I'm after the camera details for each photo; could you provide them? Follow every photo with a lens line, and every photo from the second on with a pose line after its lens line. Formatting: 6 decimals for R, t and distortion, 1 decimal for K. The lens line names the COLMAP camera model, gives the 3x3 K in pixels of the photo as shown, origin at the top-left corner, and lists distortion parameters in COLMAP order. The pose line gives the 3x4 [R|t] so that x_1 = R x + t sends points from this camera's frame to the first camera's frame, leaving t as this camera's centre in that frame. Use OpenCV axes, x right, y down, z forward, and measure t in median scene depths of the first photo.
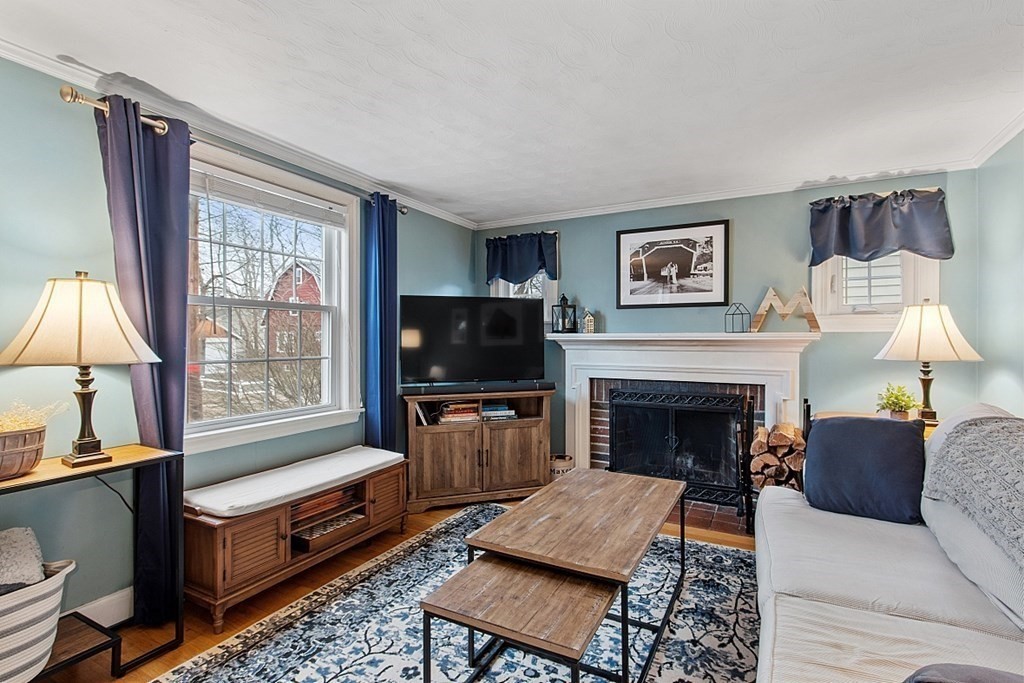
lens RADIAL K [[483.0, 0, 511.8], [0, 483.0, 344.3], [0, 0, 1]] dist [-0.001746, -0.000590]
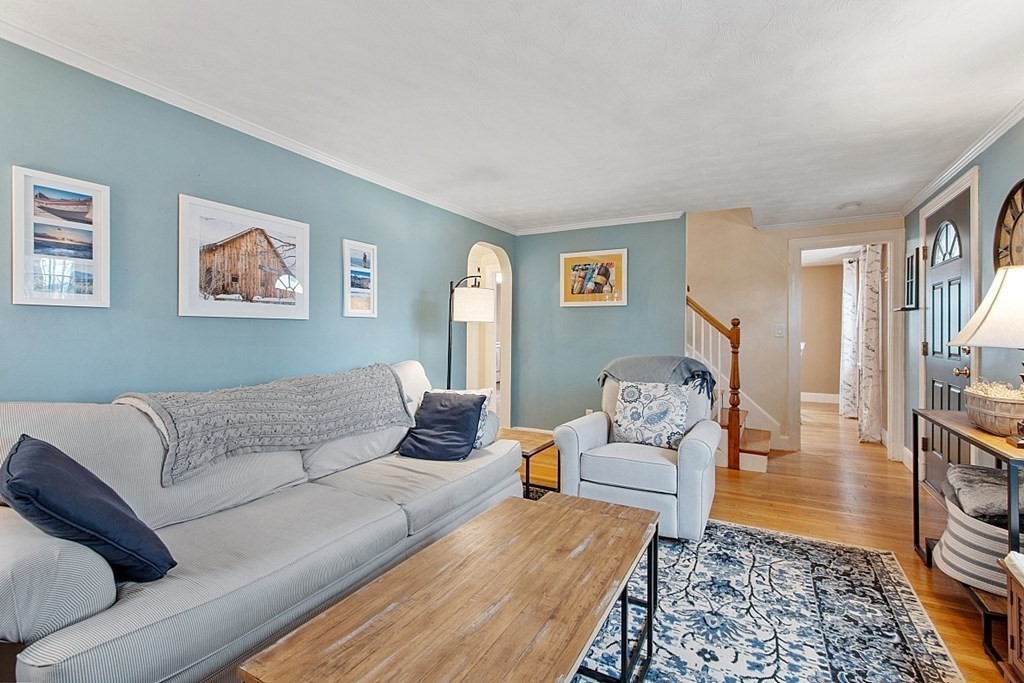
lens RADIAL K [[453.1, 0, 519.3], [0, 453.1, 331.2], [0, 0, 1]] dist [0.002175, 0.000105]
pose [[-0.999981, -0.003872, 0.004696, 0.306396], [-0.003836, 0.999963, 0.007754, 0.007335], [-0.004725, 0.007736, -0.999959, 3.346535]]
